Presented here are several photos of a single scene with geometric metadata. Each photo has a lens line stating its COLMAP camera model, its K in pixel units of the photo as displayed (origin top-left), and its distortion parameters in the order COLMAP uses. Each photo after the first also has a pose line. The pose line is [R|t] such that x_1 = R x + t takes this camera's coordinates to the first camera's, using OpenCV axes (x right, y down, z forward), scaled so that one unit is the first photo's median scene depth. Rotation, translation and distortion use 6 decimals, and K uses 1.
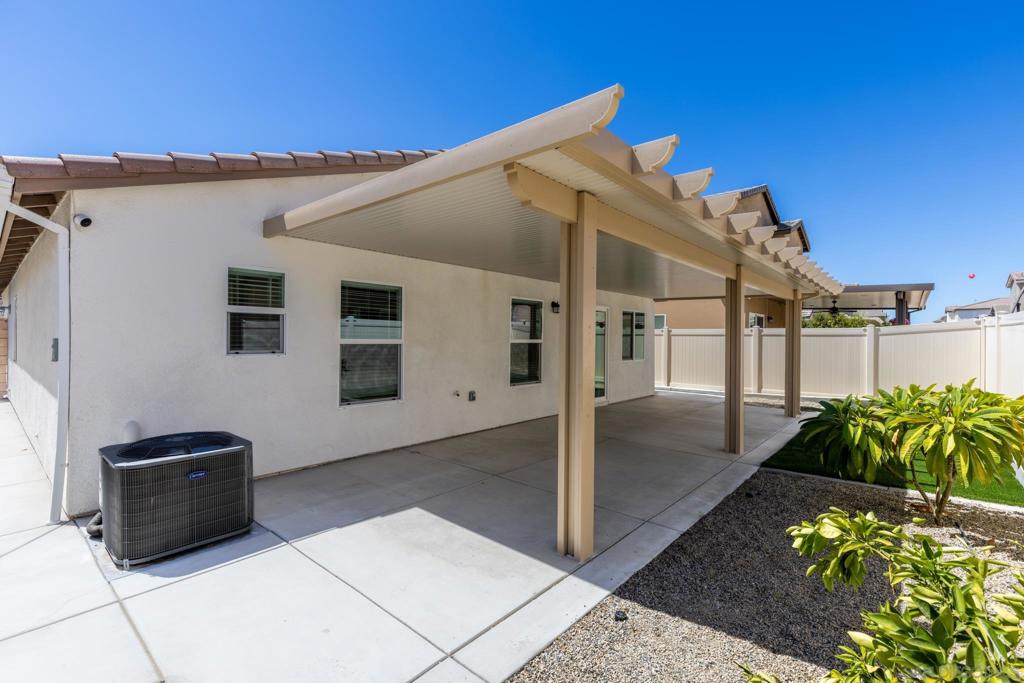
lens RADIAL K [[452.1, 0, 512.0], [0, 452.1, 341.5], [0, 0, 1]] dist [0.000428, 0.000087]
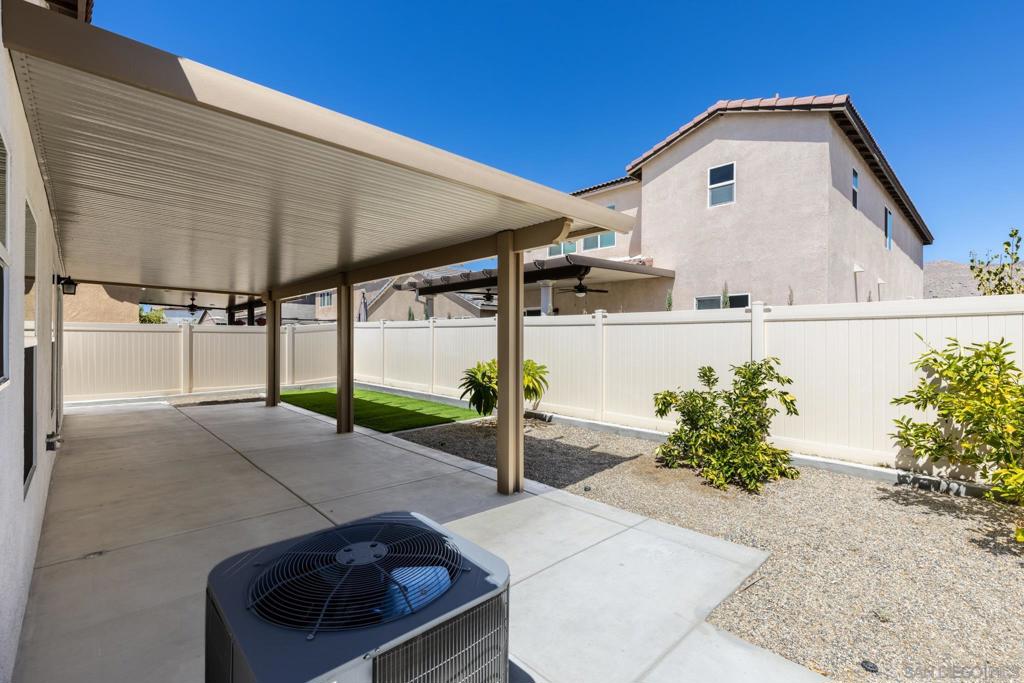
lens RADIAL K [[452.1, 0, 512.0], [0, 452.1, 341.5], [0, 0, 1]] dist [0.000428, 0.000087]
pose [[0.108255, -0.013595, 0.994030, -2.616536], [0.007131, 0.999891, 0.012899, -0.002495], [-0.994098, 0.005692, 0.108340, 1.837223]]
